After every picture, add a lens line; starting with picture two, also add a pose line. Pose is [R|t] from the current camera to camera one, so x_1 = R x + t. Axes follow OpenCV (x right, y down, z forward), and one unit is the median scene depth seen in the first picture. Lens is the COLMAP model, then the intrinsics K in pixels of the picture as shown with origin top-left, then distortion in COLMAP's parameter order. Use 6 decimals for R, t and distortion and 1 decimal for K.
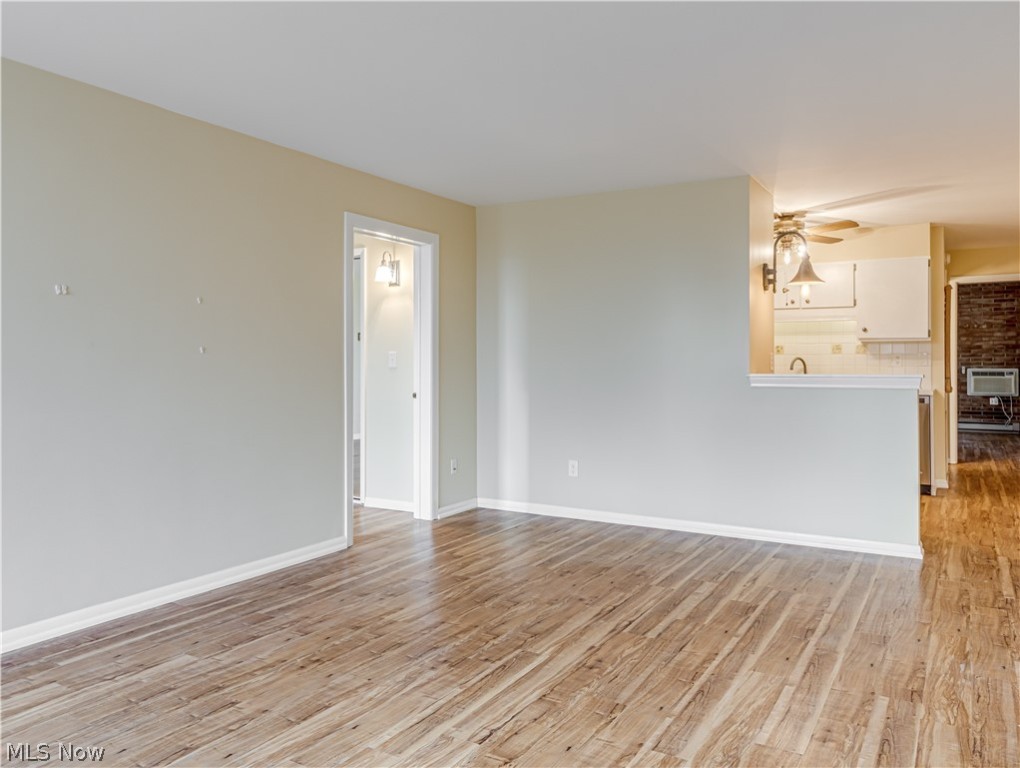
lens RADIAL K [[748.3, 0, 528.1], [0, 748.3, 352.9], [0, 0, 1]] dist [0.005863, -0.006377]
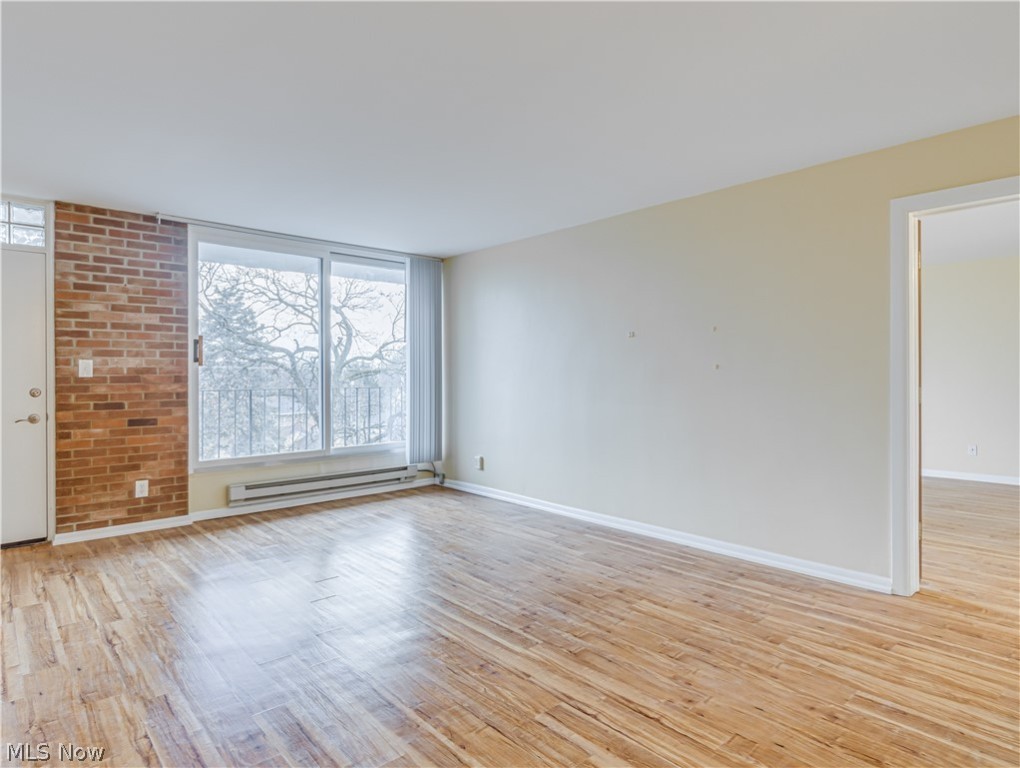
lens RADIAL K [[594.4, 0, 514.7], [0, 594.4, 381.3], [0, 0, 1]] dist [-0.007287, 0.001150]
pose [[-0.307409, 0.013106, -0.951487, 0.811740], [0.011644, 0.999882, 0.010011, 0.008770], [0.951506, -0.008002, -0.307526, 1.225318]]
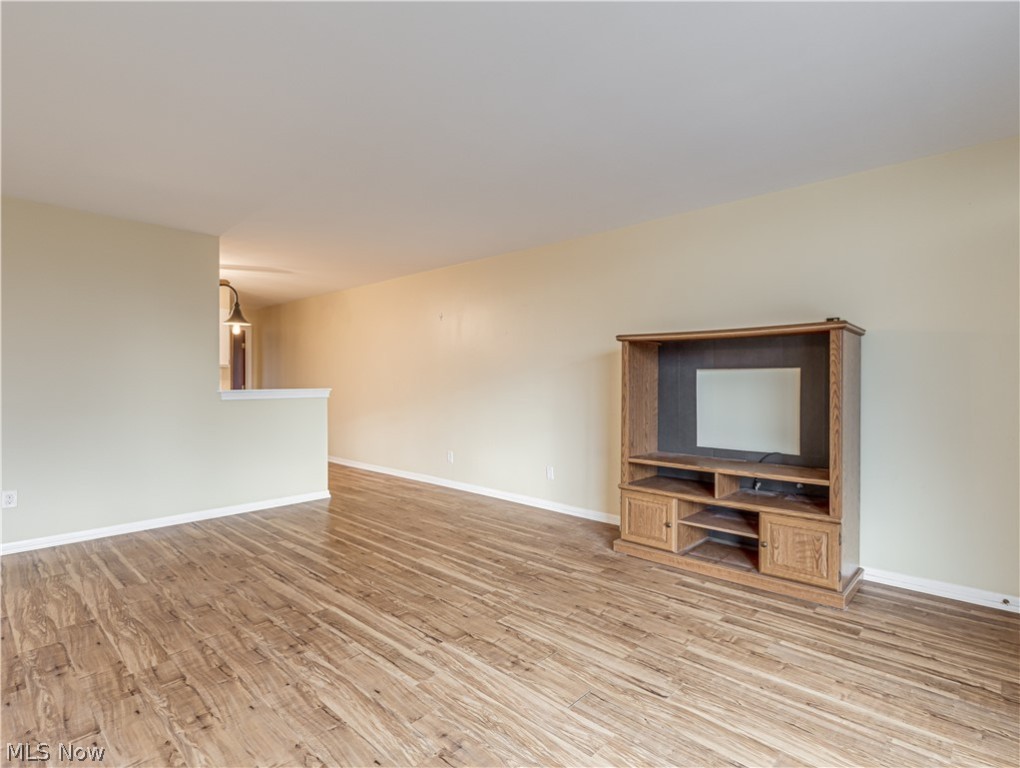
lens RADIAL K [[519.1, 0, 517.1], [0, 519.1, 388.0], [0, 0, 1]] dist [0.005590, -0.001933]
pose [[0.218650, -0.013592, 0.975709, -0.761824], [-0.009893, 0.999821, 0.016145, 0.006495], [-0.975753, -0.013183, 0.218476, 0.481681]]
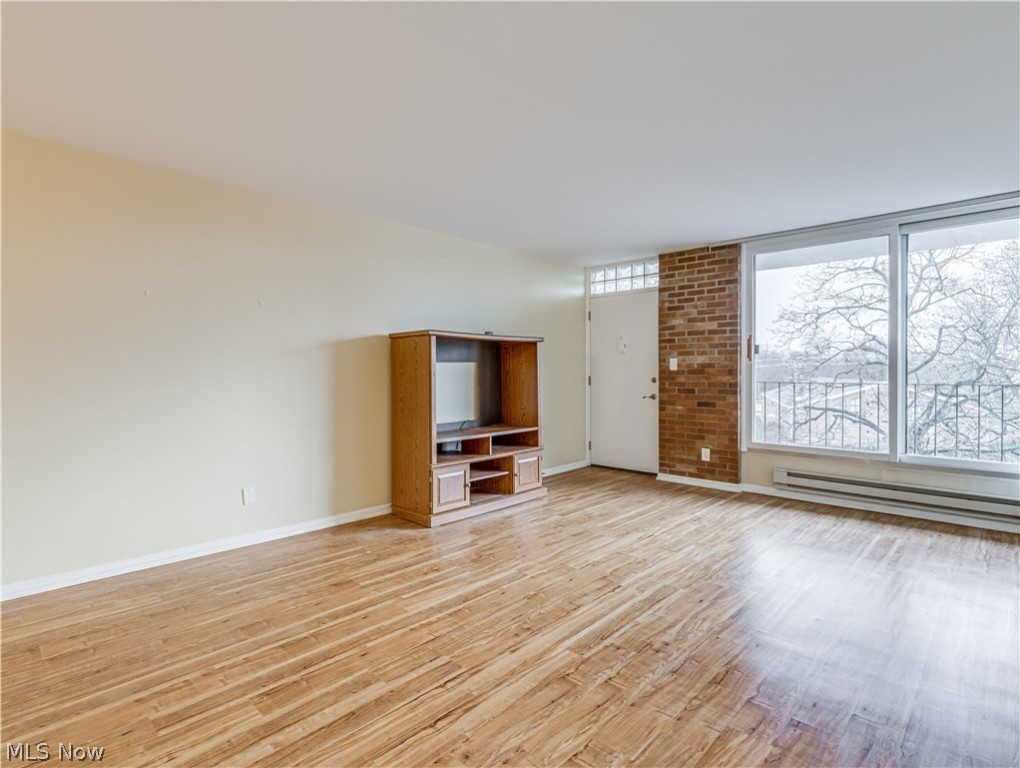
lens RADIAL K [[519.1, 0, 511.3], [0, 519.1, 375.5], [0, 0, 1]] dist [0.005590, -0.001933]
pose [[-0.970662, 0.001164, 0.240447, -0.083184], [0.001599, 0.999997, 0.001617, 0.015377], [-0.240444, 0.001954, -0.970661, 1.696366]]
